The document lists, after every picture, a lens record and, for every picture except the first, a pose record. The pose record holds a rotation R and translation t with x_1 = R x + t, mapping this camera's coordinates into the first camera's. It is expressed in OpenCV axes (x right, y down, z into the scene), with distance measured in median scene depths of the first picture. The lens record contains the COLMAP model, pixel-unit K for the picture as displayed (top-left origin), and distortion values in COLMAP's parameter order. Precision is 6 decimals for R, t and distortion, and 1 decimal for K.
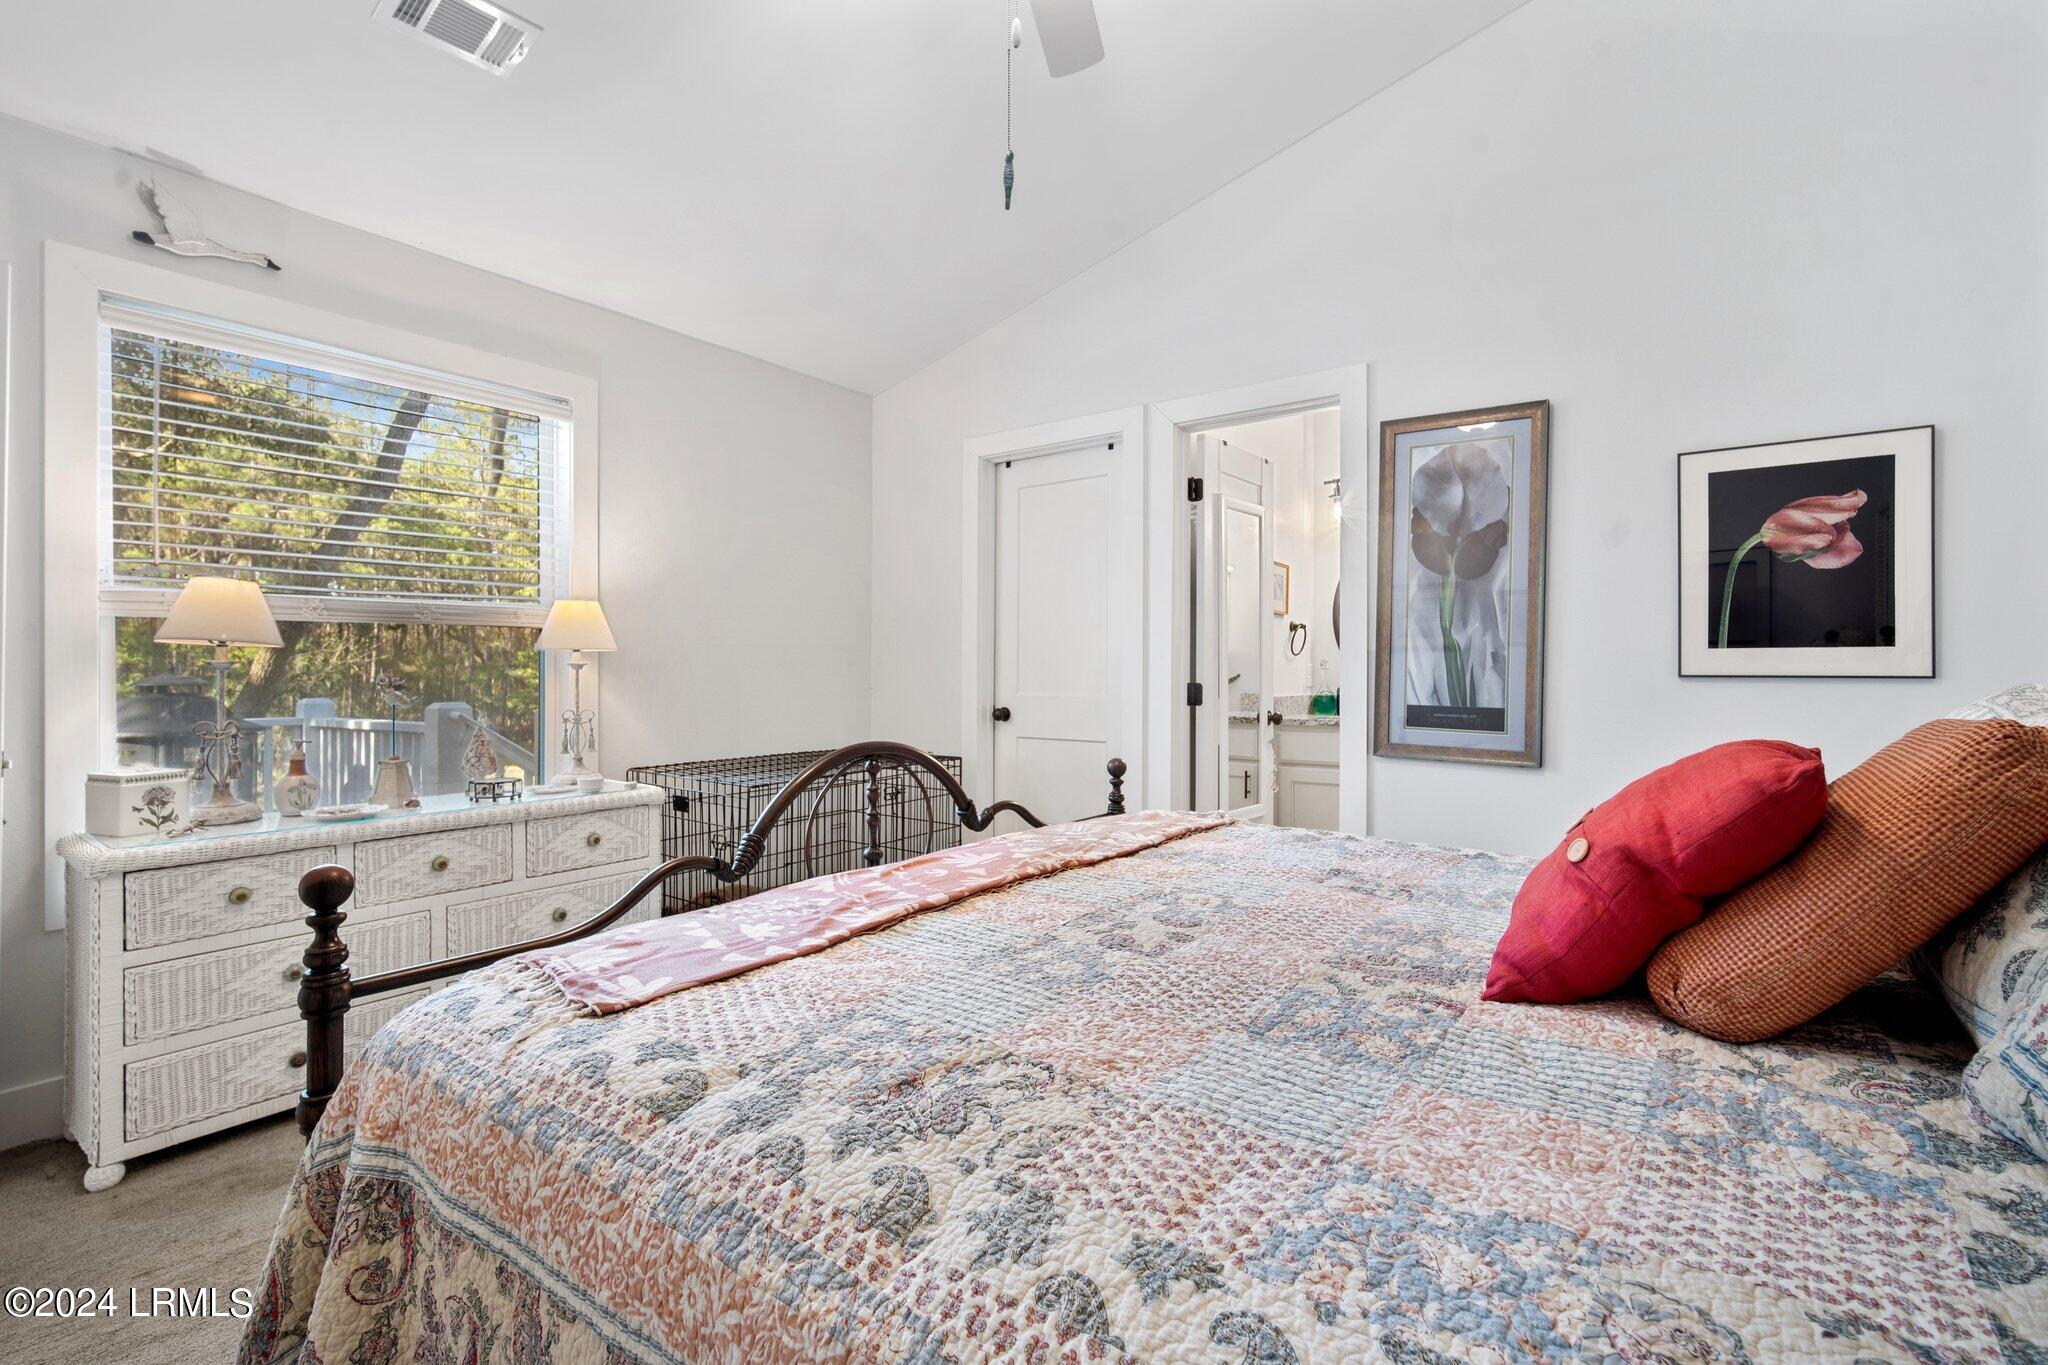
lens RADIAL K [[907.2, 0, 1024.9], [0, 907.2, 674.8], [0, 0, 1]] dist [-0.015178, 0.004578]
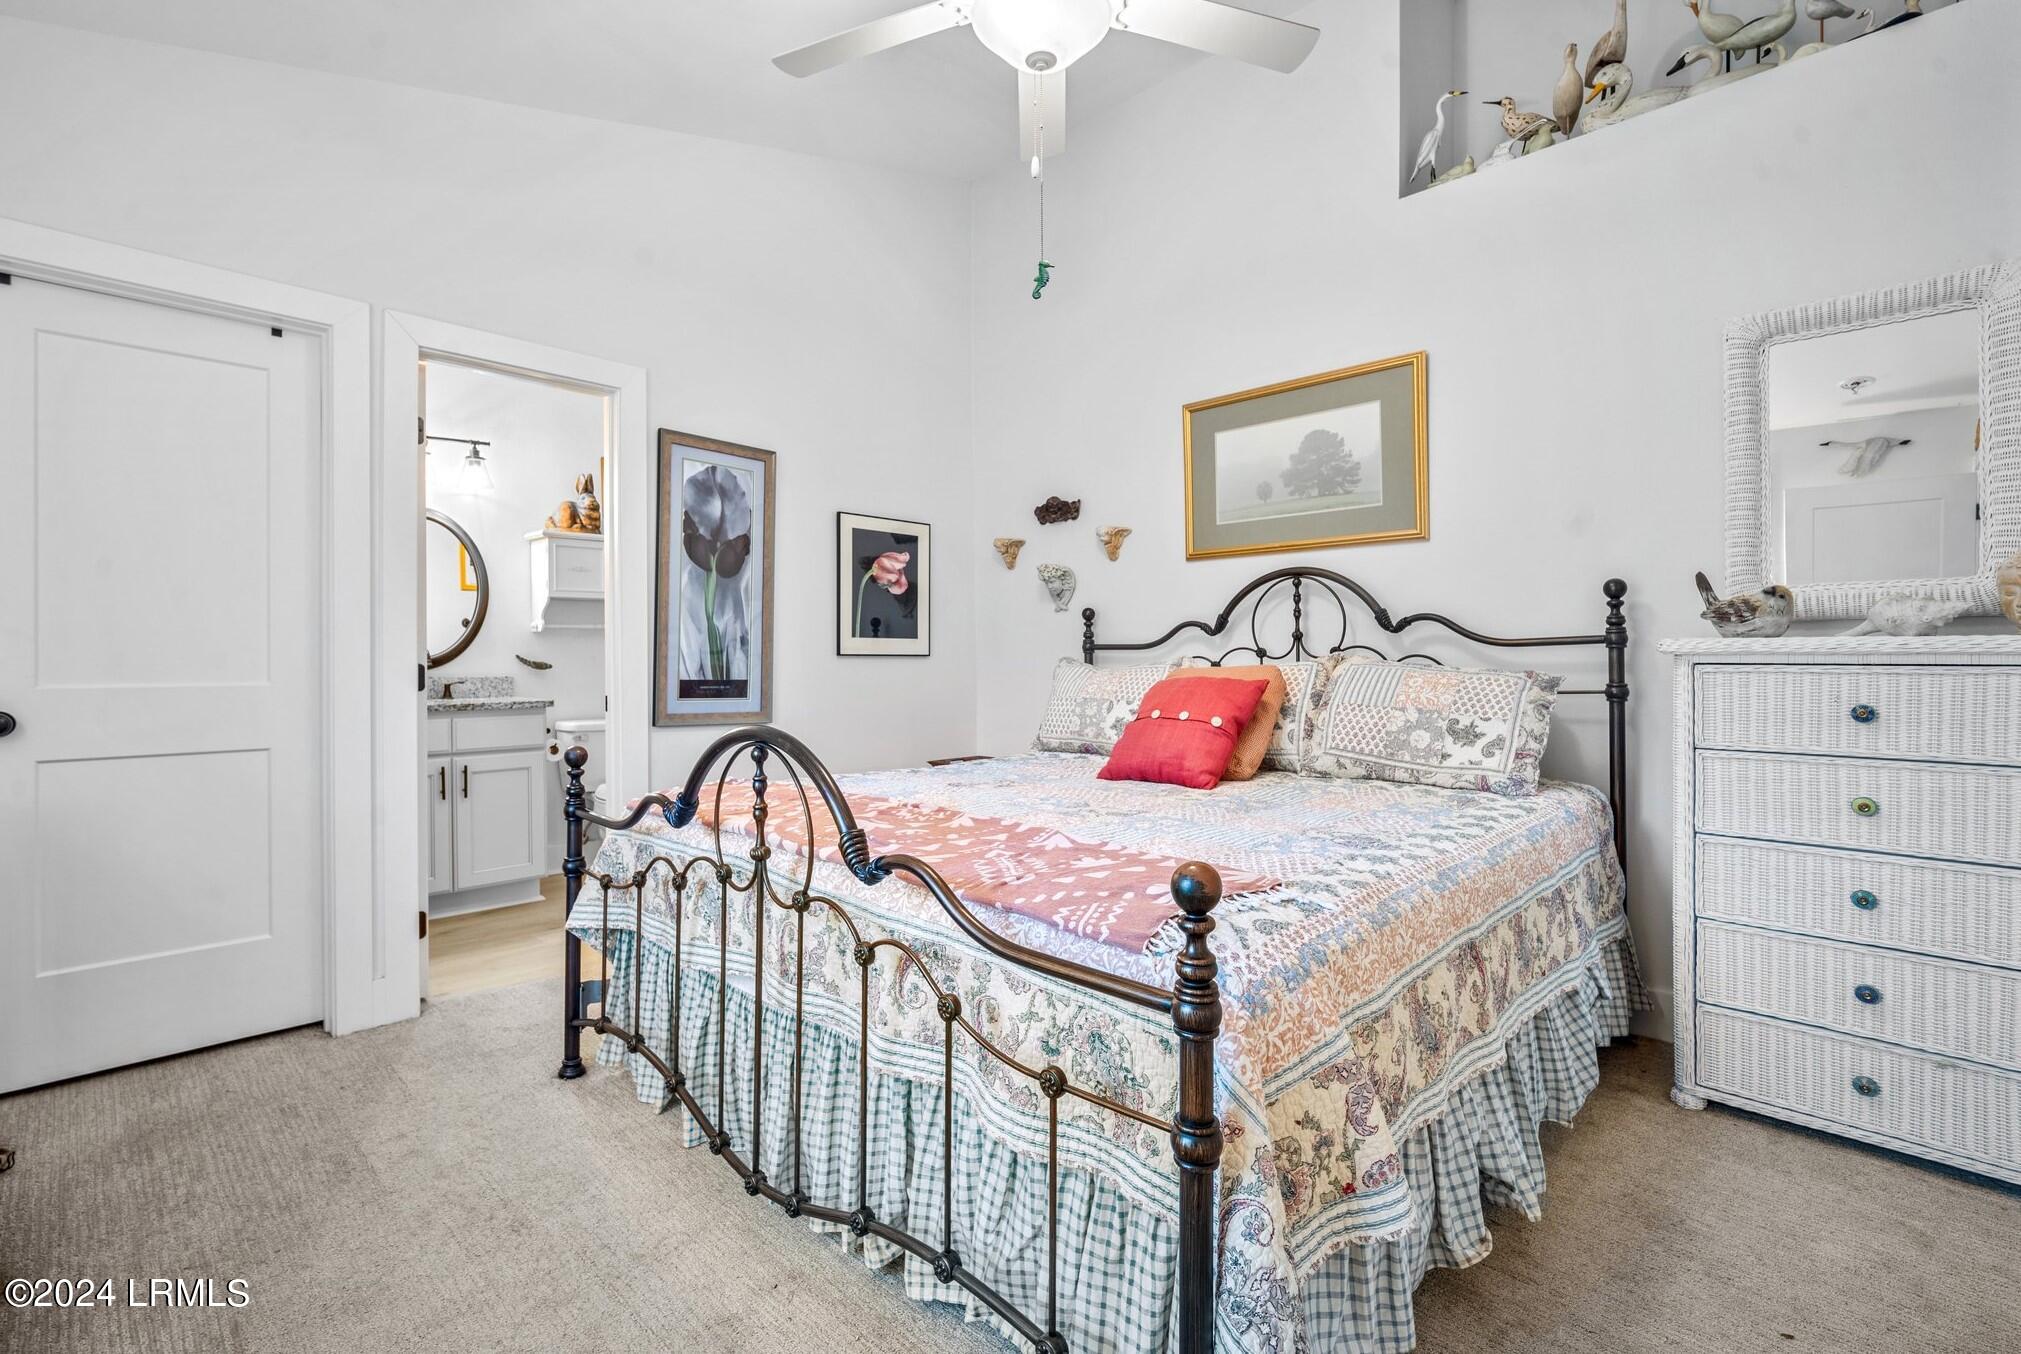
lens RADIAL K [[902.2, 0, 1010.5], [0, 902.2, 677.0], [0, 0, 1]] dist [-0.000755, -0.000030]
pose [[0.146376, -0.022832, 0.988966, -0.687544], [0.003726, 0.999739, 0.022529, 0.005255], [-0.989222, 0.000388, 0.146423, 0.426791]]
